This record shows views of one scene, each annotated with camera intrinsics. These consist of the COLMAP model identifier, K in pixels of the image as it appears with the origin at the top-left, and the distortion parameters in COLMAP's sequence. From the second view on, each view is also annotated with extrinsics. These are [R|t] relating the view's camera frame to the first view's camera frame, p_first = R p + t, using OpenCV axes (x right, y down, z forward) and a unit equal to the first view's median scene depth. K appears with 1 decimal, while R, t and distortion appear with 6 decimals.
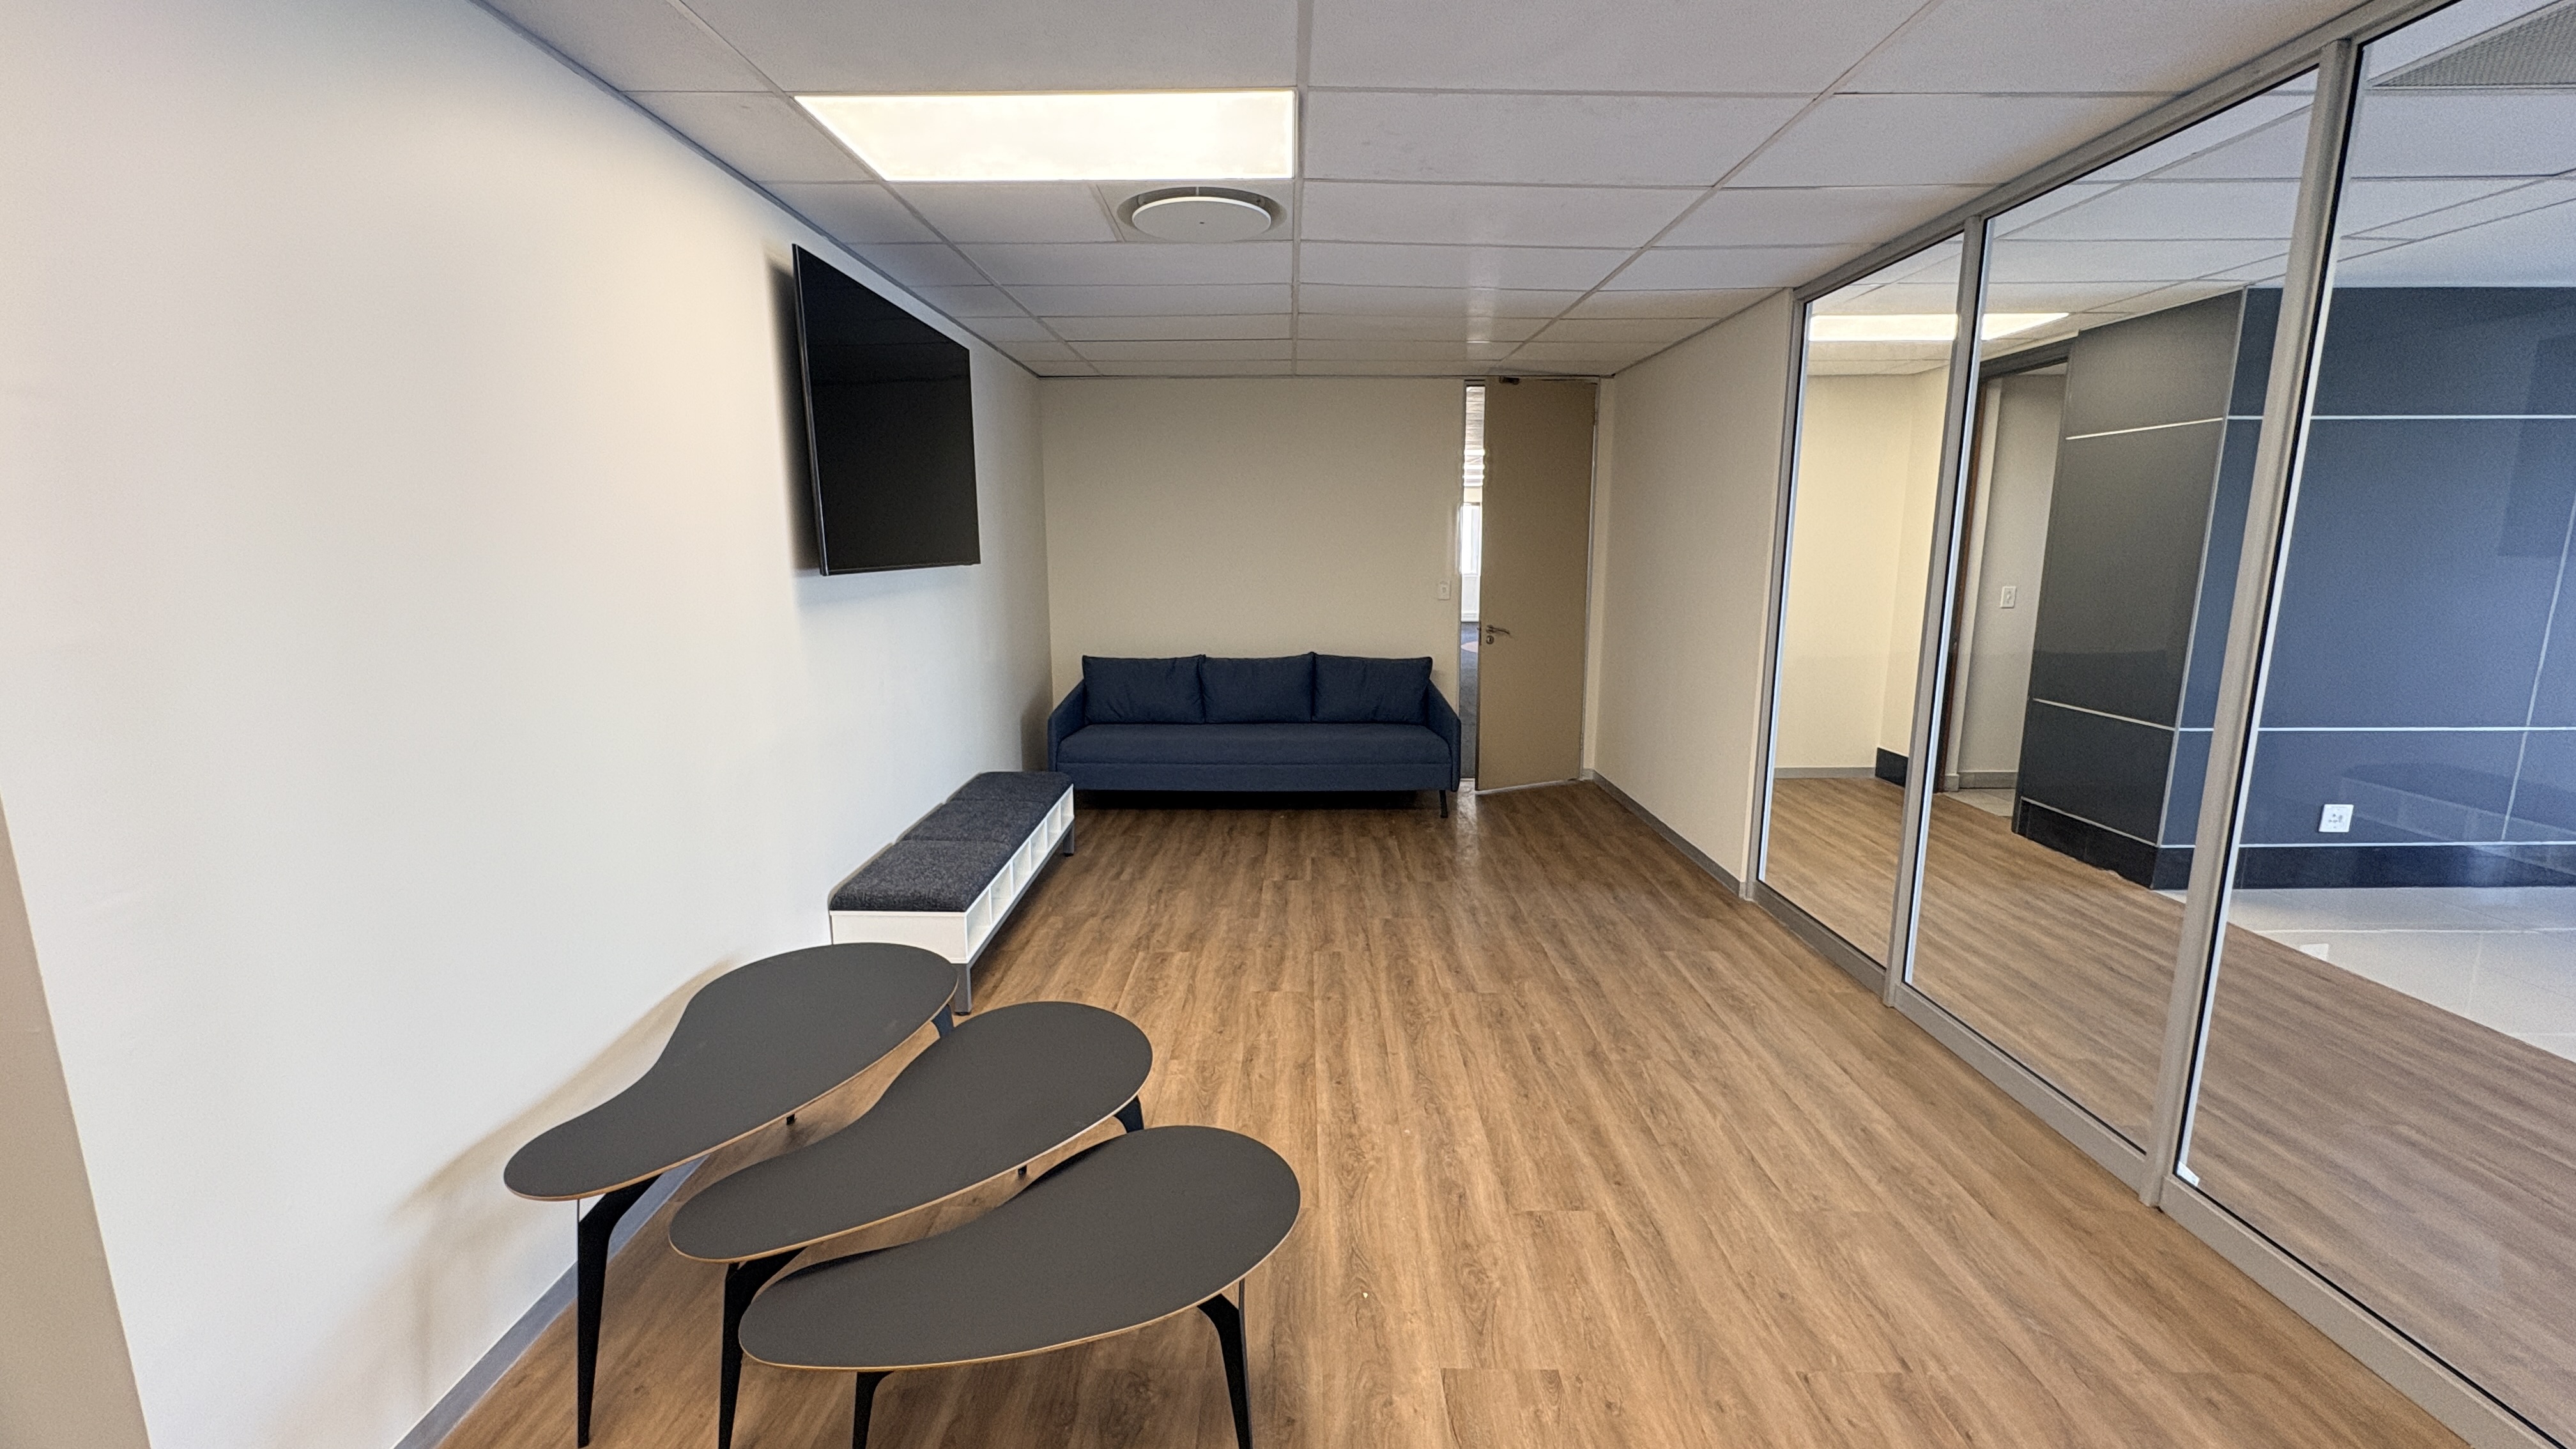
lens RADIAL K [[1026.1, 0, 1288.0], [0, 1026.1, 724.5], [0, 0, 1]] dist [0.000233, 0.000261]
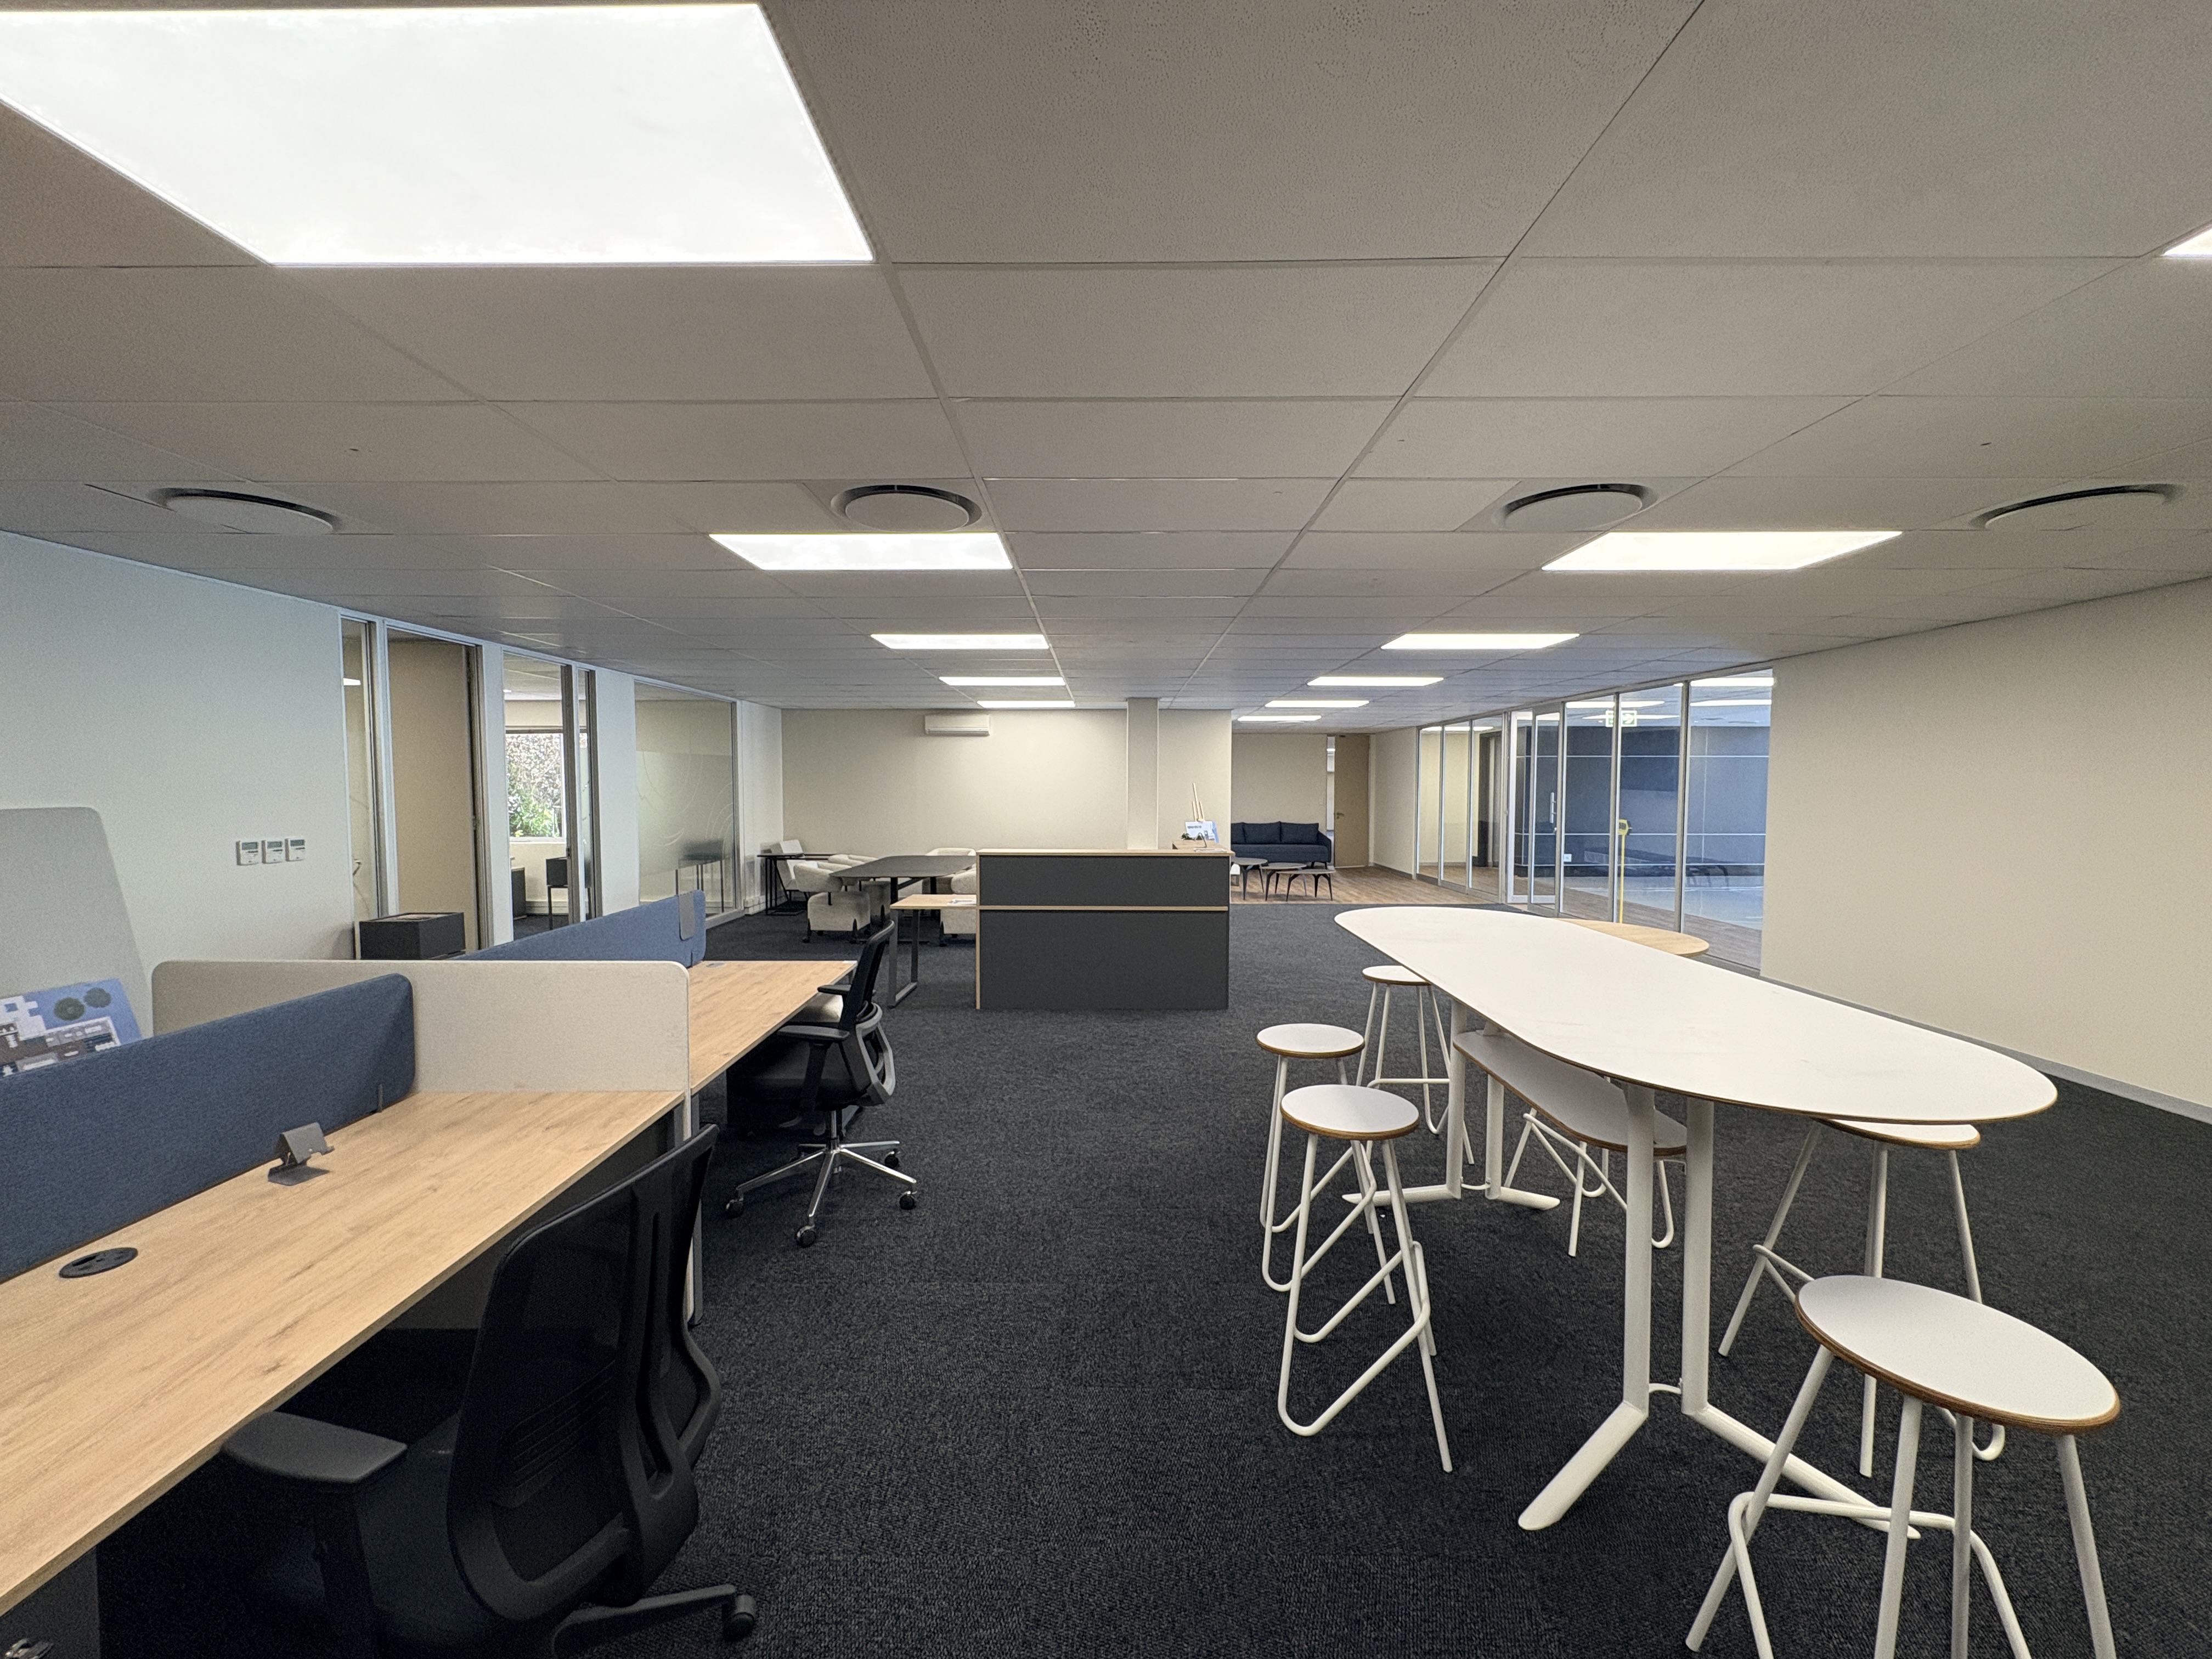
lens RADIAL K [[880.6, 0, 1106.0], [0, 880.6, 829.5], [0, 0, 1]] dist [0.000450, -0.000028]
pose [[0.999991, 0.003568, 0.002212, -0.500796], [-0.003259, 0.991914, -0.126868, 0.289475], [-0.002647, 0.126860, 0.991917, -1.602375]]
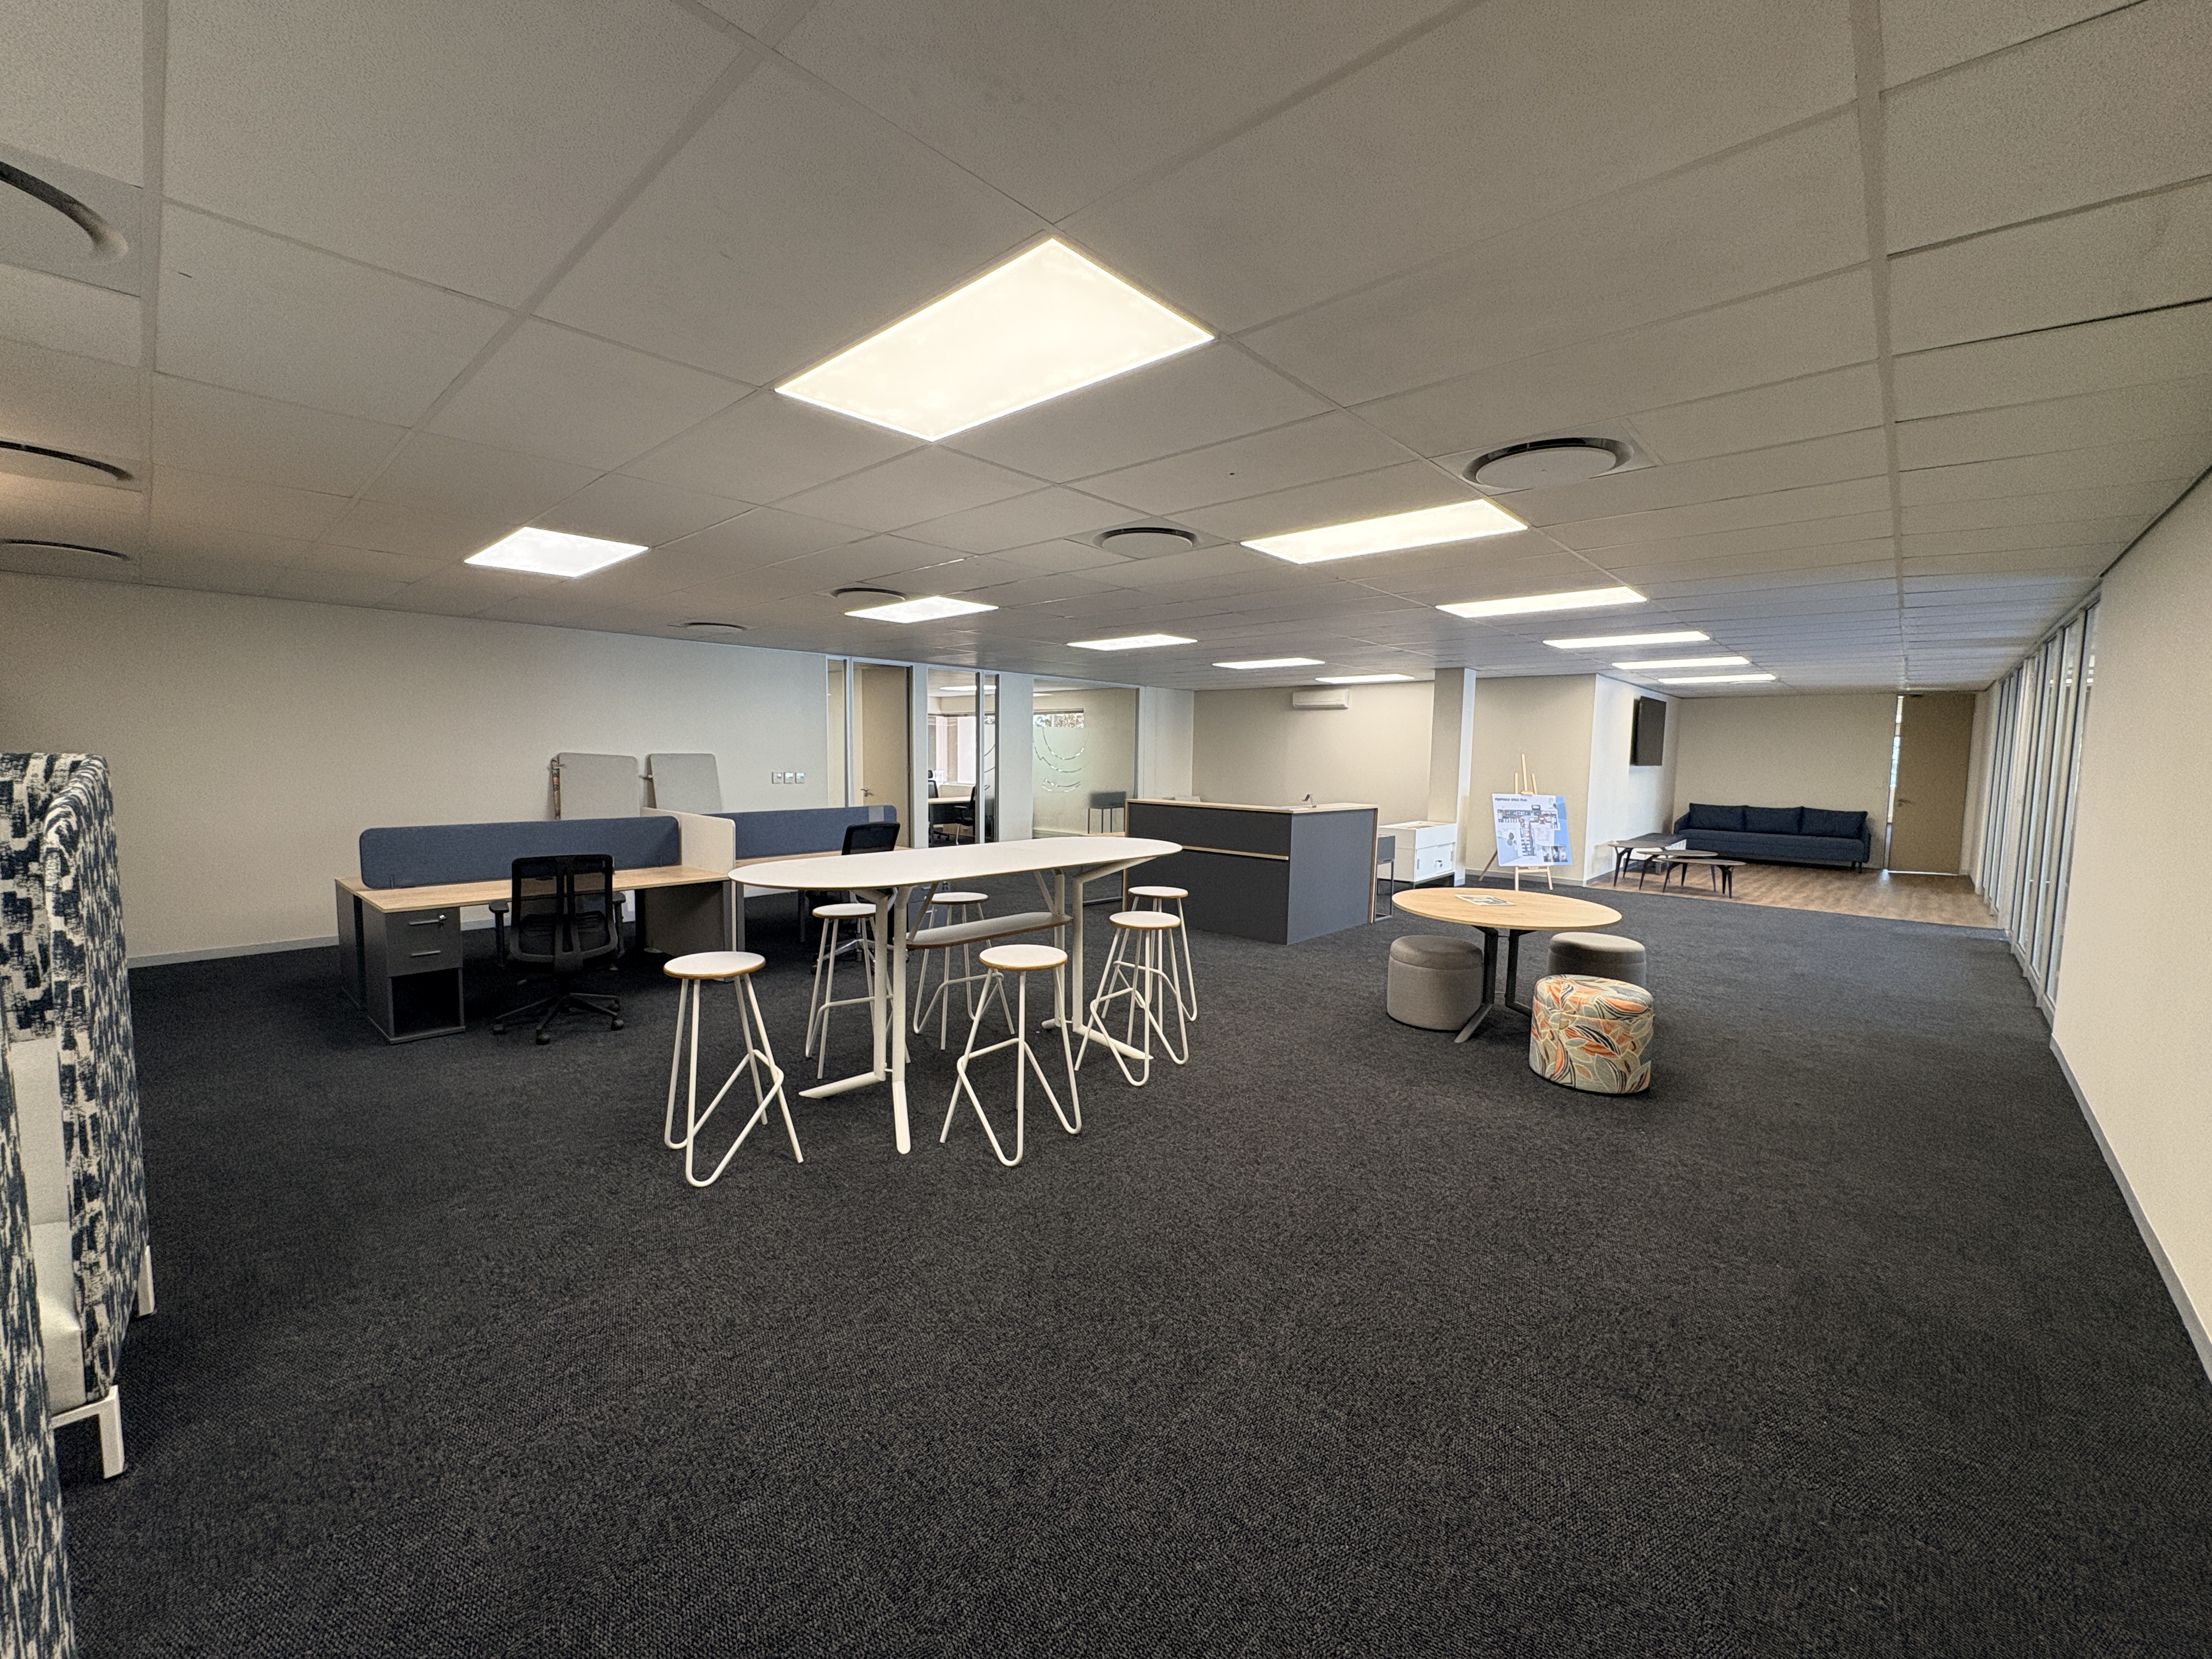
lens RADIAL K [[880.6, 0, 1106.0], [0, 880.6, 829.5], [0, 0, 1]] dist [0.000450, -0.000028]
pose [[0.737178, 0.071911, -0.671861, 0.214217], [-0.136033, 0.989757, -0.043322, 0.297963], [0.661864, 0.123332, 0.739409, -1.622804]]
